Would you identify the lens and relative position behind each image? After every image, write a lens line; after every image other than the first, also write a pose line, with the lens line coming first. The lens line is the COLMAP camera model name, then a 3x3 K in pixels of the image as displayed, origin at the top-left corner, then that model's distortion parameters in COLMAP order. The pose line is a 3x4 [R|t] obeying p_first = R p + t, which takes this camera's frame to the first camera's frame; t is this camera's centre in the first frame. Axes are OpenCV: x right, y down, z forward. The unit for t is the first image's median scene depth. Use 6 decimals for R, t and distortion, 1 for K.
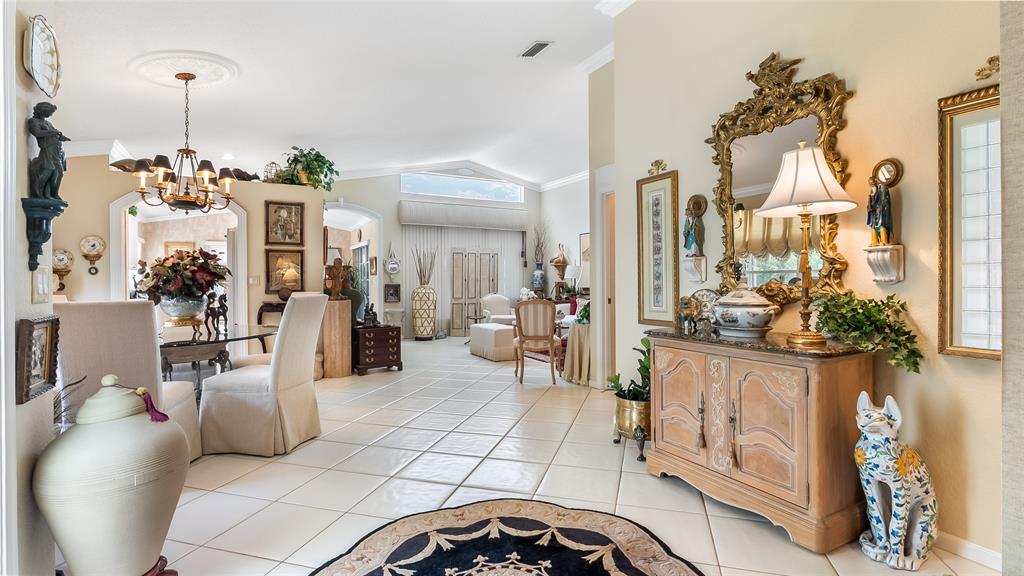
lens RADIAL K [[472.8, 0, 505.8], [0, 472.8, 282.0], [0, 0, 1]] dist [-0.007113, 0.001140]
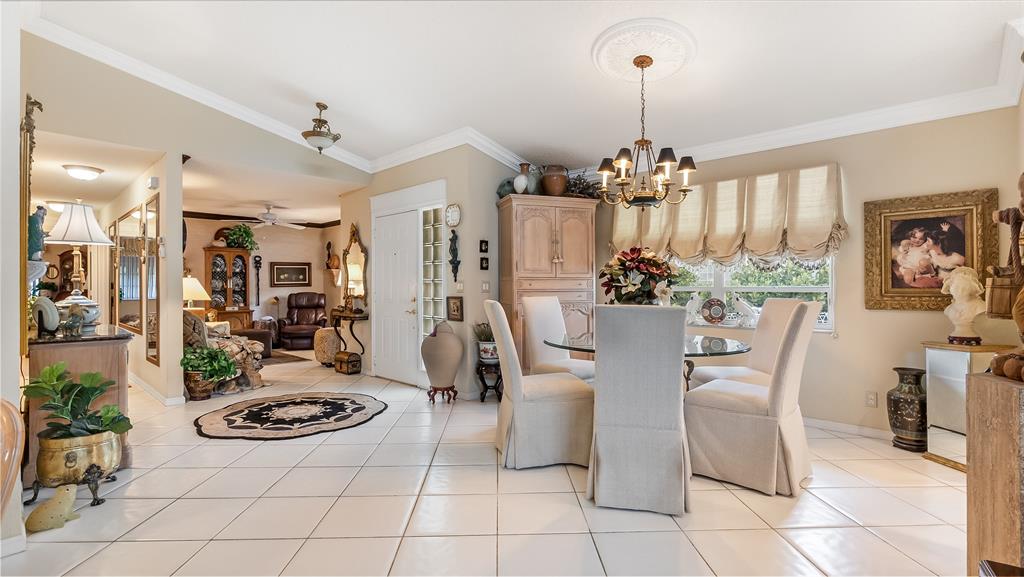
lens RADIAL K [[471.5, 0, 514.1], [0, 471.5, 288.8], [0, 0, 1]] dist [-0.006922, 0.001034]
pose [[-0.946858, 0.008760, -0.321532, -0.054799], [0.005835, 0.999932, 0.010061, -0.001594], [0.321599, 0.007650, -0.946845, 0.680147]]
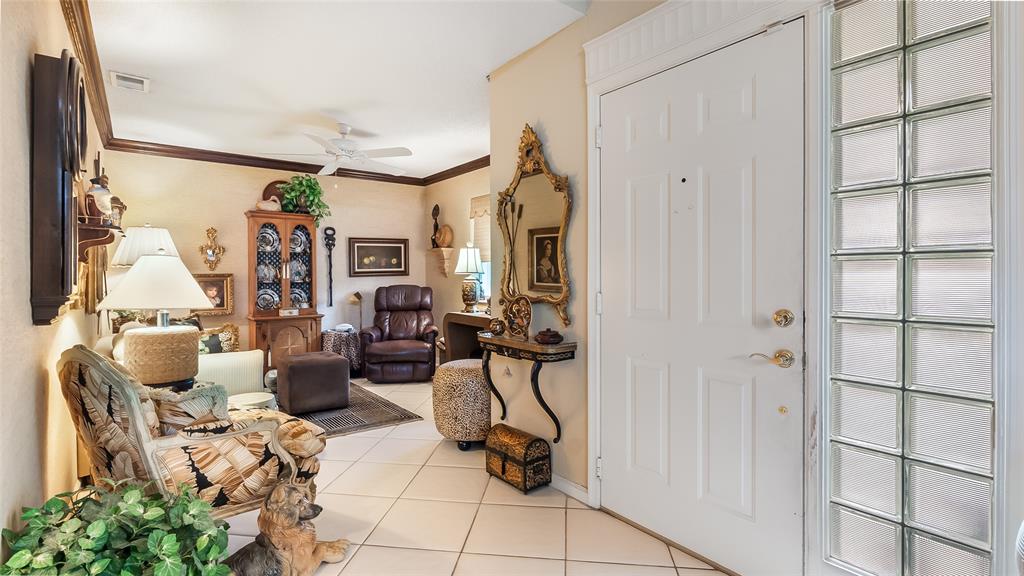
lens RADIAL K [[472.8, 0, 513.4], [0, 472.8, 280.8], [0, 0, 1]] dist [-0.007113, 0.001140]
pose [[-0.984354, 0.010757, -0.175873, 0.004716], [0.008251, 0.999854, 0.014976, -0.000633], [0.176008, 0.013291, -0.984299, 0.254441]]
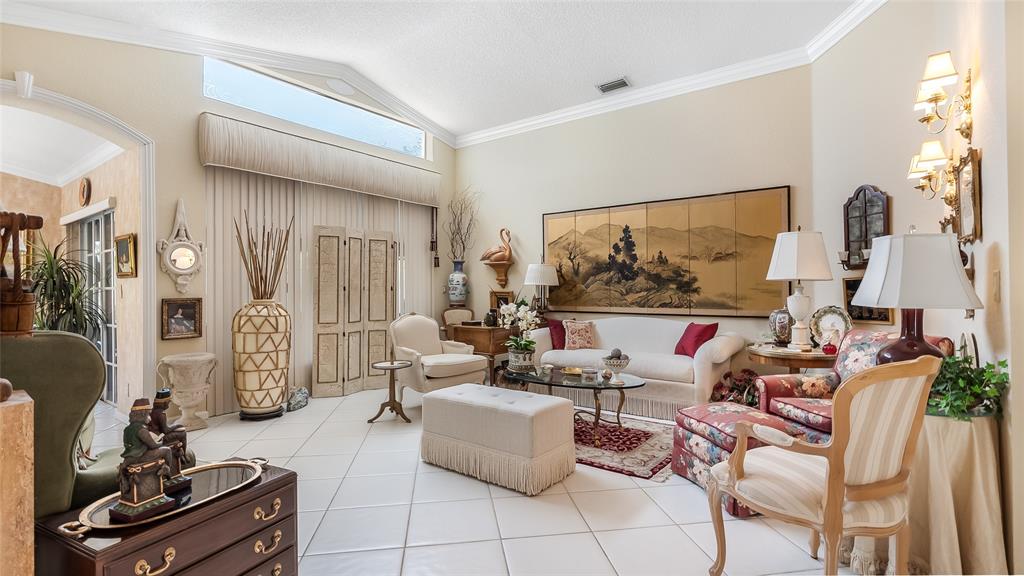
lens RADIAL K [[472.8, 0, 510.6], [0, 472.8, 285.9], [0, 0, 1]] dist [-0.007113, 0.001140]
pose [[0.905789, -0.000268, 0.423730, -0.145849], [0.004035, 0.999960, -0.007992, -0.002142], [-0.423710, 0.008949, 0.905753, 0.464551]]
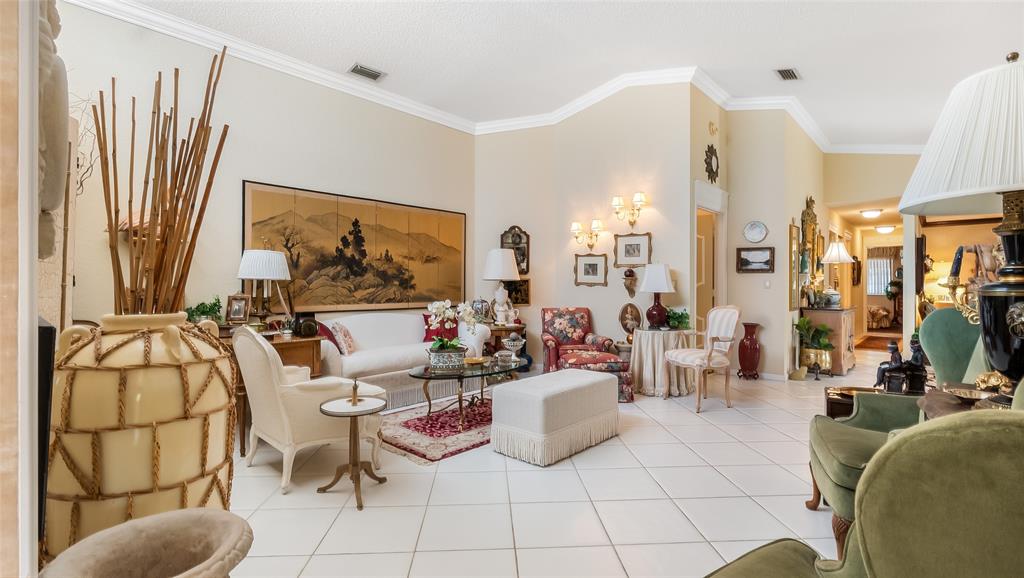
lens RADIAL K [[471.5, 0, 504.1], [0, 471.5, 283.0], [0, 0, 1]] dist [-0.006922, 0.001034]
pose [[-0.336544, 0.006429, 0.941646, -0.343274], [0.003391, 0.999978, -0.005615, -0.001394], [-0.941662, 0.001304, -0.336559, 0.931338]]
